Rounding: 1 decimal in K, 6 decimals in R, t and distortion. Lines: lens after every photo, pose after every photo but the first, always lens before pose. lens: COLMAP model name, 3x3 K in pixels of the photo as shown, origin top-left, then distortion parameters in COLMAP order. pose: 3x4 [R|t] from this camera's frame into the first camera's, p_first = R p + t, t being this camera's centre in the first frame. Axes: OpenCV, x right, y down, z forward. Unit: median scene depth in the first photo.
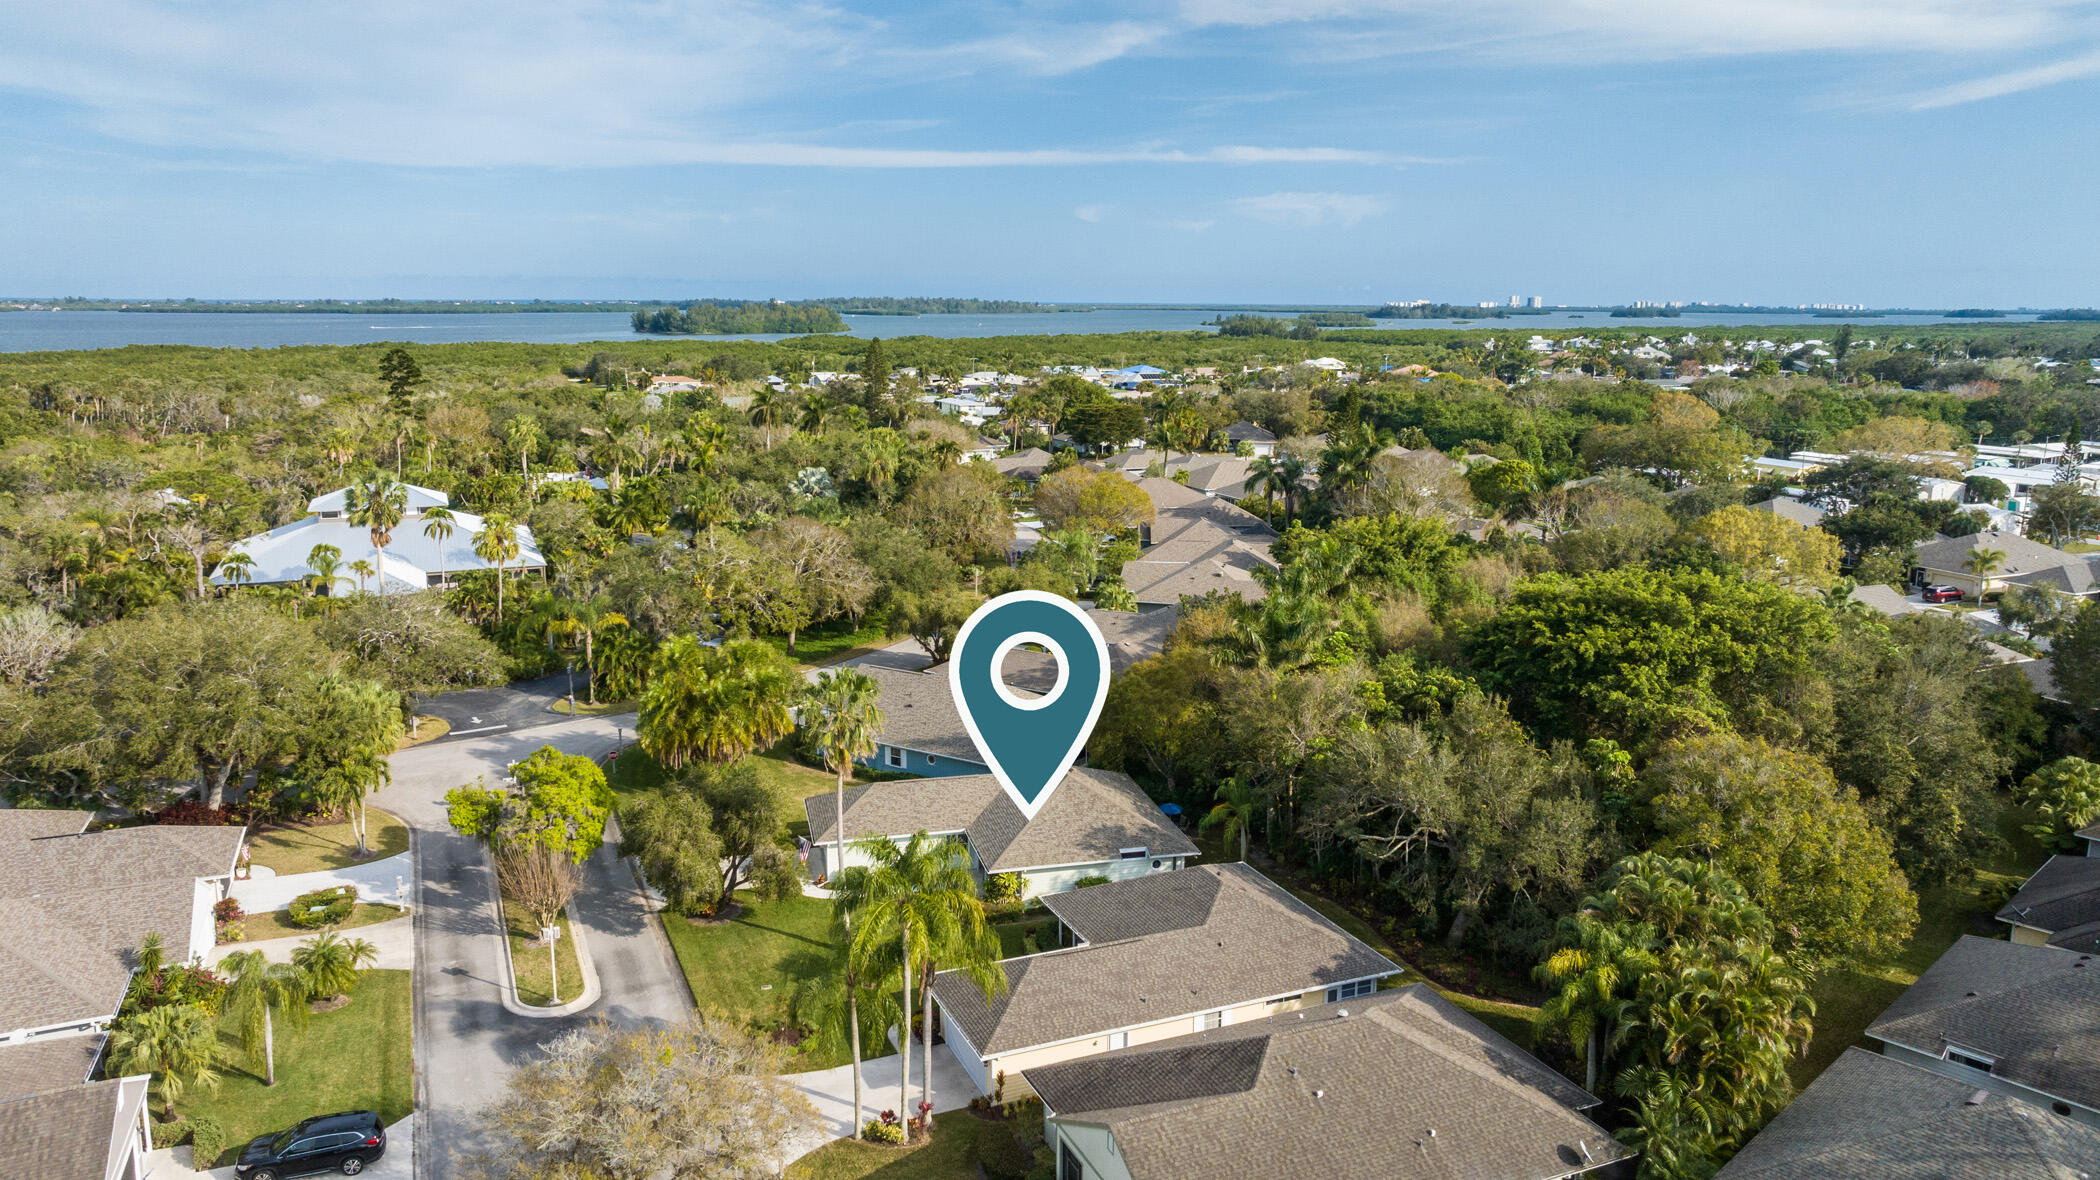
lens RADIAL K [[1466.4, 0, 1062.7], [0, 1466.4, 589.9], [0, 0, 1]] dist [-0.035321, 0.026120]
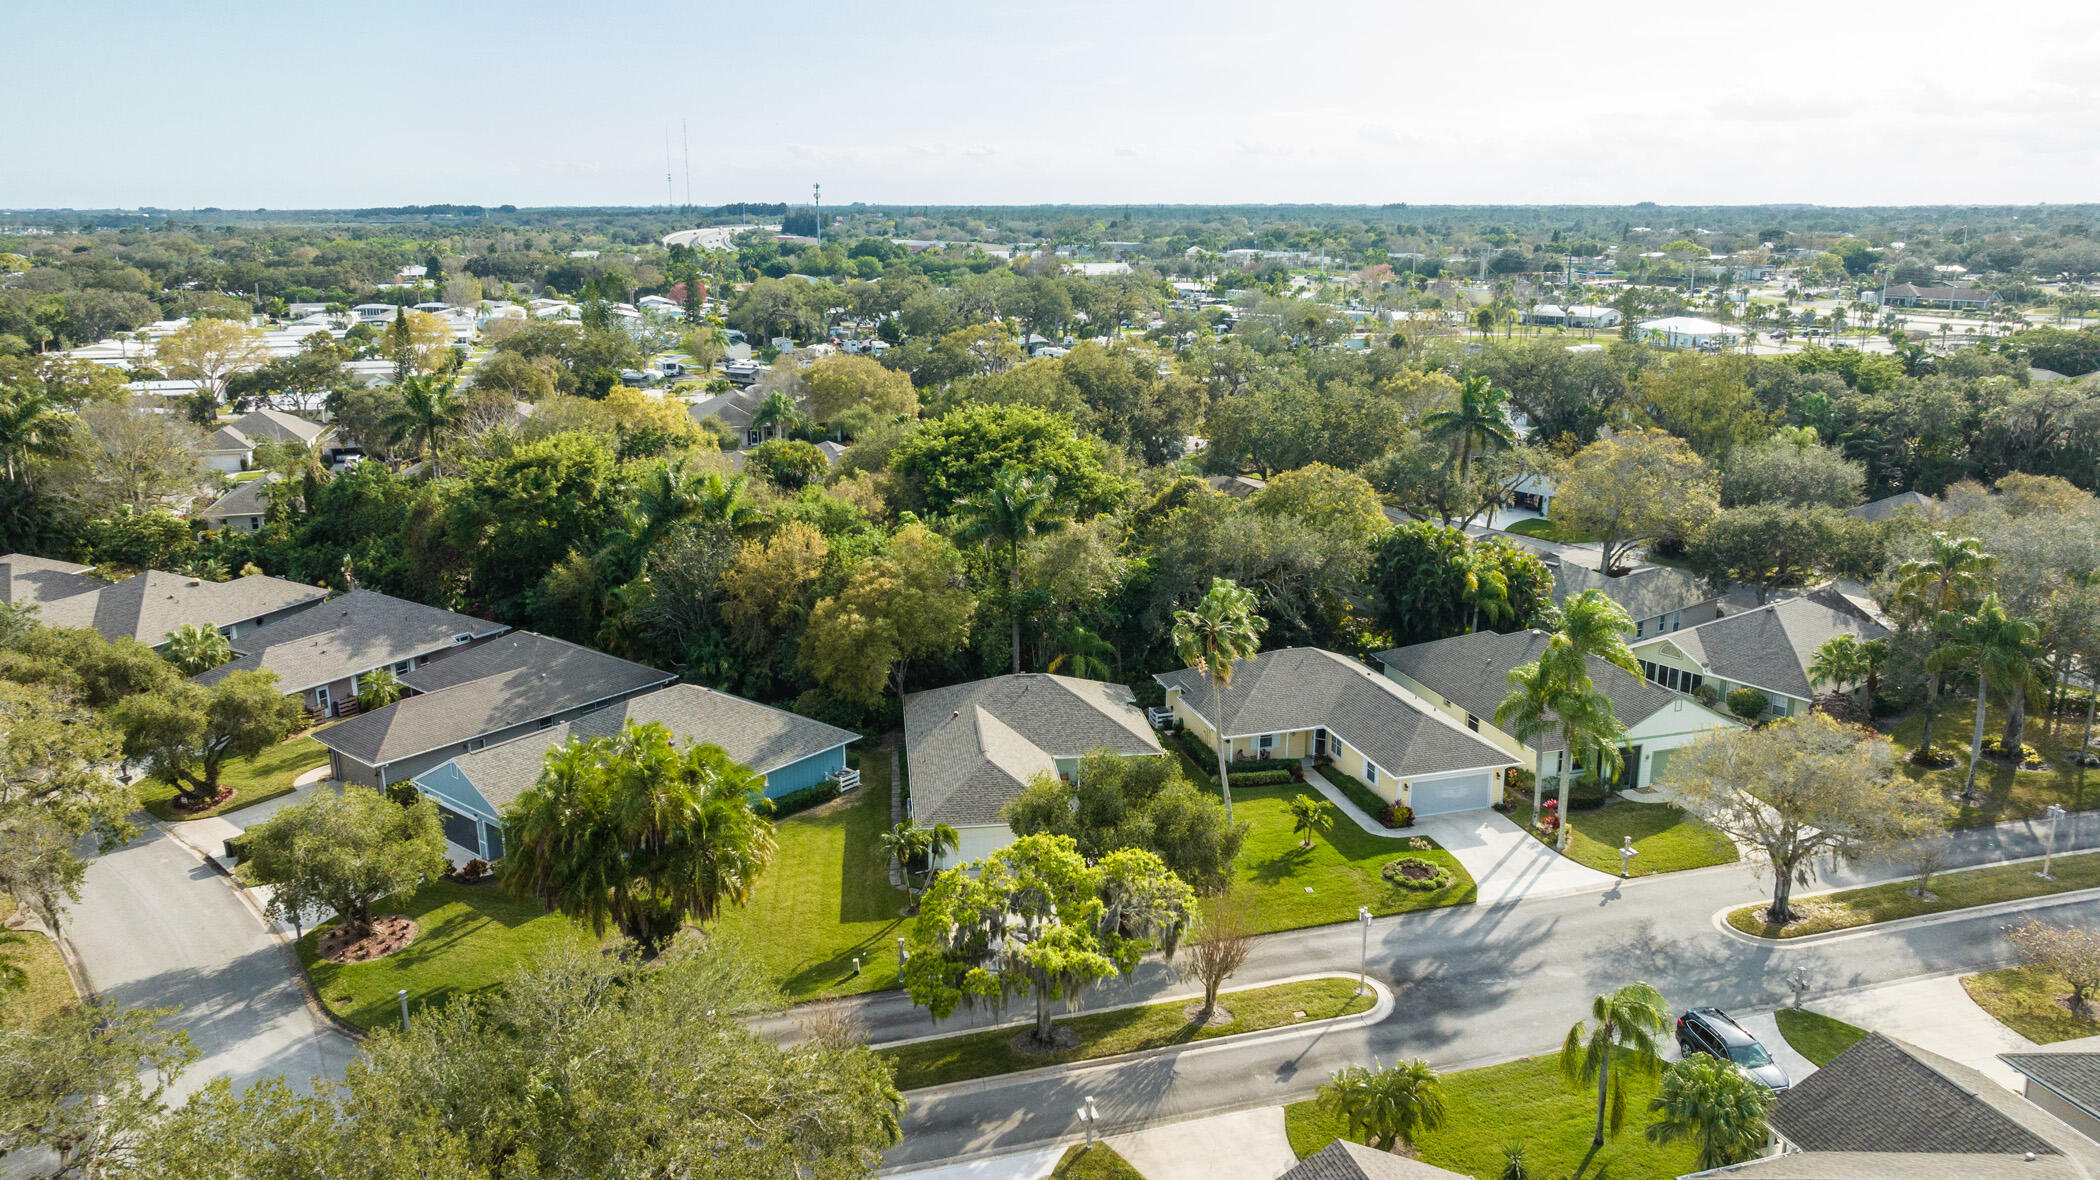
lens RADIAL K [[1468.8, 0, 1057.6], [0, 1468.8, 599.2], [0, 0, 1]] dist [-0.034010, 0.029712]
pose [[0.124350, -0.262999, 0.956749, -0.508122], [0.194175, 0.952039, 0.236468, -0.085946], [-0.973054, 0.156372, 0.169454, 0.430426]]
